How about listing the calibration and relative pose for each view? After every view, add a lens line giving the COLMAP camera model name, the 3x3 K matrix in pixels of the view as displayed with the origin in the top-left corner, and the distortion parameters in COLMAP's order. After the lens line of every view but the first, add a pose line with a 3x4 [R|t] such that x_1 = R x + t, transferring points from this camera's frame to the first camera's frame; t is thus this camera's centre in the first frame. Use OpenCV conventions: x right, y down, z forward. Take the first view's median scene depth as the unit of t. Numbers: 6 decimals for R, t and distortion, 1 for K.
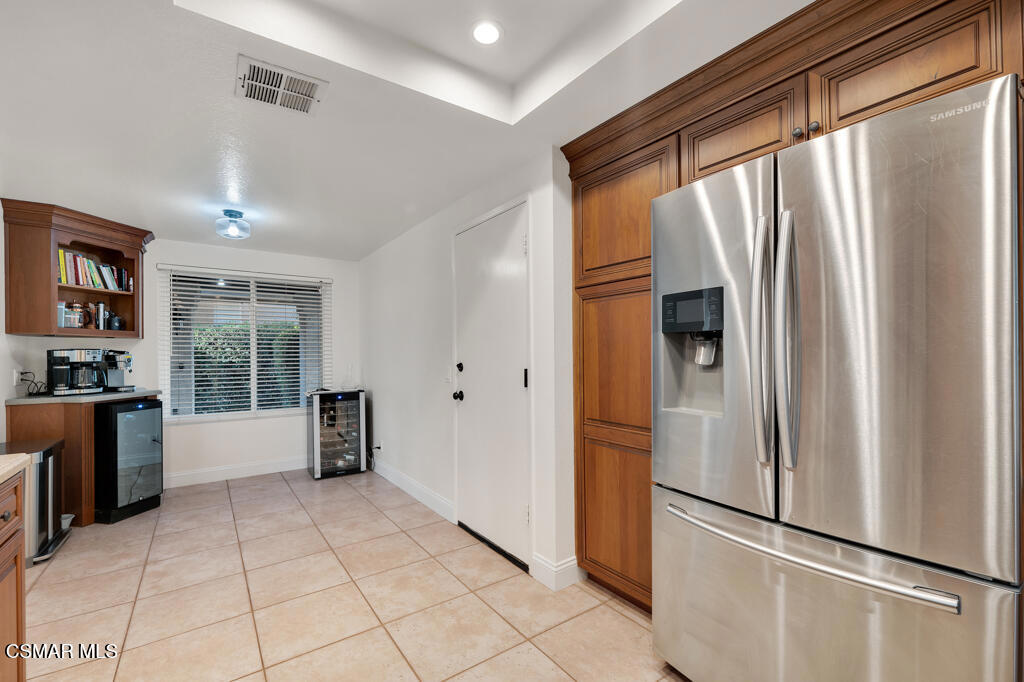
lens RADIAL K [[440.0, 0, 508.1], [0, 440.0, 350.1], [0, 0, 1]] dist [0.027080, 0.000201]
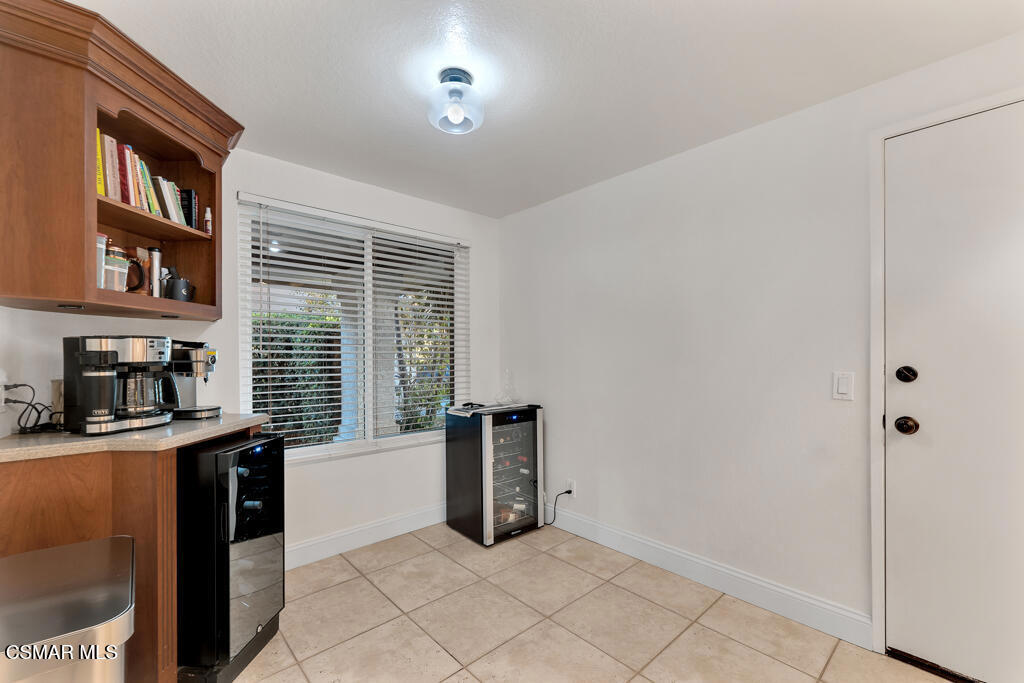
lens RADIAL K [[424.8, 0, 508.7], [0, 424.8, 353.6], [0, 0, 1]] dist [-0.000333, -0.000132]
pose [[0.990662, 0.003030, 0.136309, -0.581086], [-0.003726, 0.999981, 0.004849, 0.012257], [-0.136292, -0.005312, 0.990655, 0.466732]]
